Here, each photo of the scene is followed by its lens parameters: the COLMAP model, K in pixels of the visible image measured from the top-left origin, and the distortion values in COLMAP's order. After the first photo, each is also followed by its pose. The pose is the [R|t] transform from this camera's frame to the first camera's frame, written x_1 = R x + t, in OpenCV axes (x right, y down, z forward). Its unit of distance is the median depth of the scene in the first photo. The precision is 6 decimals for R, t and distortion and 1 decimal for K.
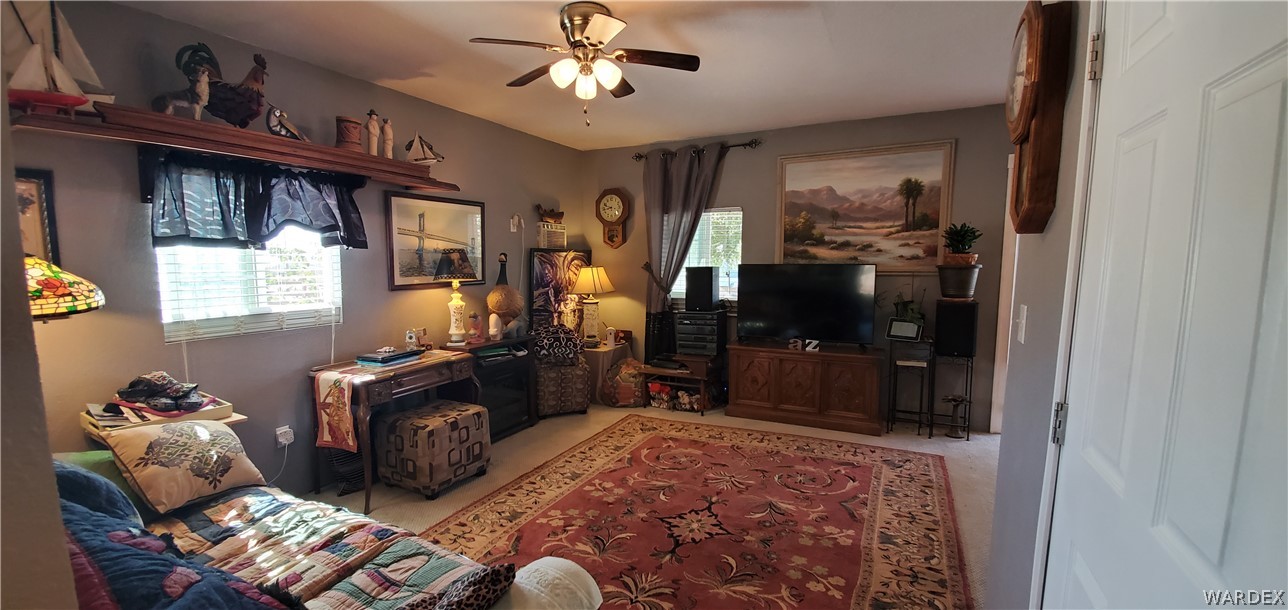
lens RADIAL K [[506.9, 0, 638.8], [0, 506.9, 311.5], [0, 0, 1]] dist [-0.006358, -0.000226]
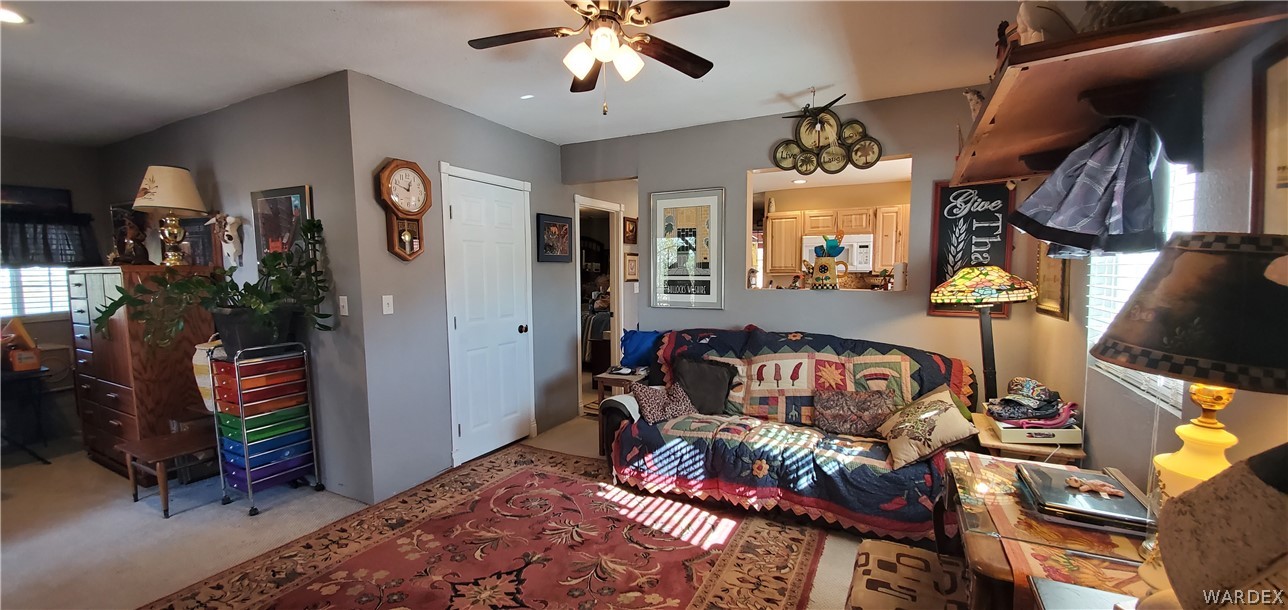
lens RADIAL K [[506.9, 0, 642.7], [0, 506.9, 313.0], [0, 0, 1]] dist [-0.006358, -0.000226]
pose [[-0.999981, 0.006159, -0.000638, -0.110185], [0.005923, 0.981434, 0.191706, -0.138774], [0.001807, 0.191699, -0.981452, 1.277745]]
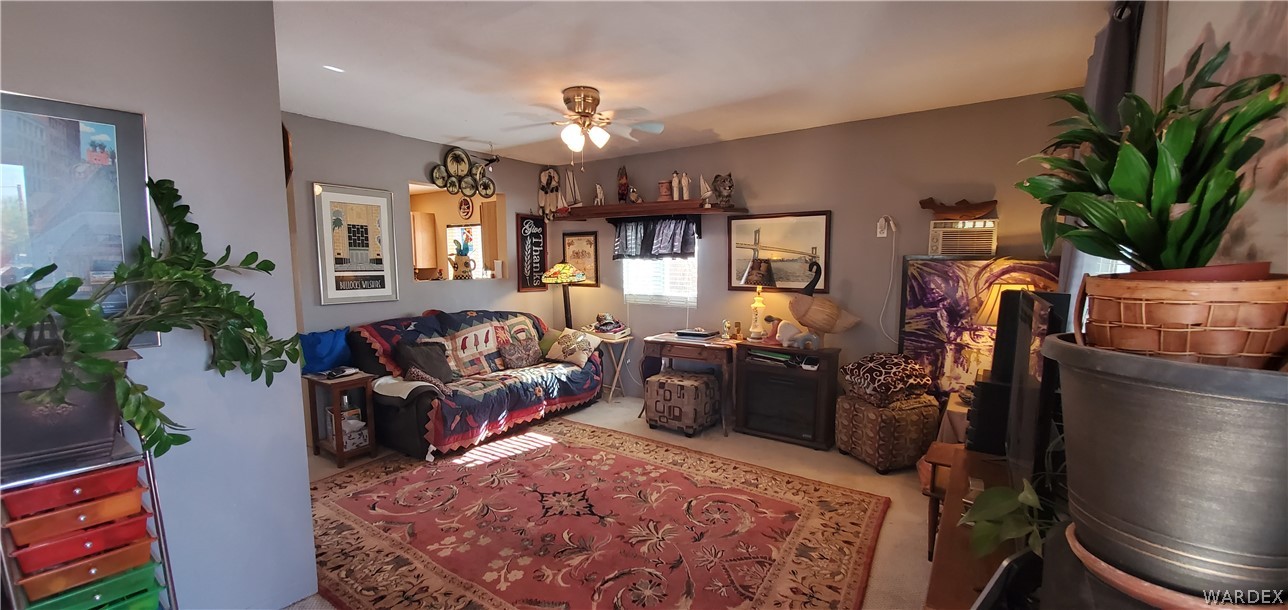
lens RADIAL K [[506.9, 0, 639.1], [0, 506.9, 308.7], [0, 0, 1]] dist [-0.006358, -0.000226]
pose [[-0.132756, 0.093230, -0.986754, 0.866700], [-0.107782, 0.988304, 0.107877, -0.110996], [0.985271, 0.120675, -0.121155, 0.924480]]
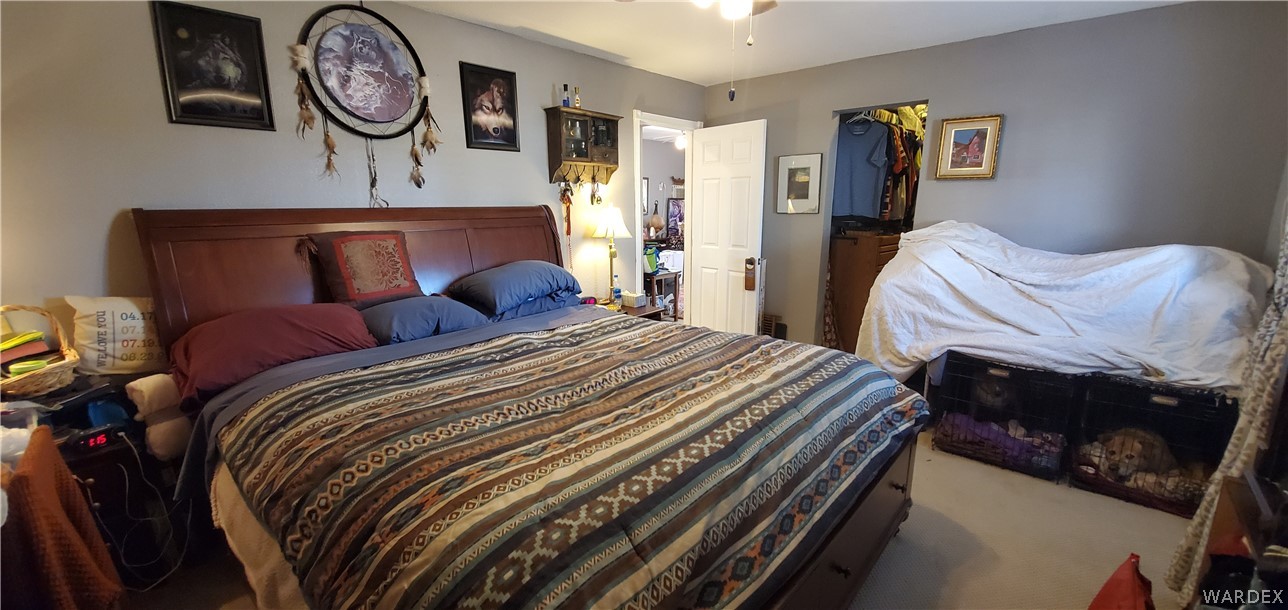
lens RADIAL K [[506.9, 0, 644.7], [0, 506.9, 309.0], [0, 0, 1]] dist [-0.006358, -0.000226]
pose [[0.969041, 0.043552, -0.243029, 0.308423], [-0.018013, 0.994167, 0.106335, 0.155860], [0.246243, -0.098666, 0.964173, -1.524186]]
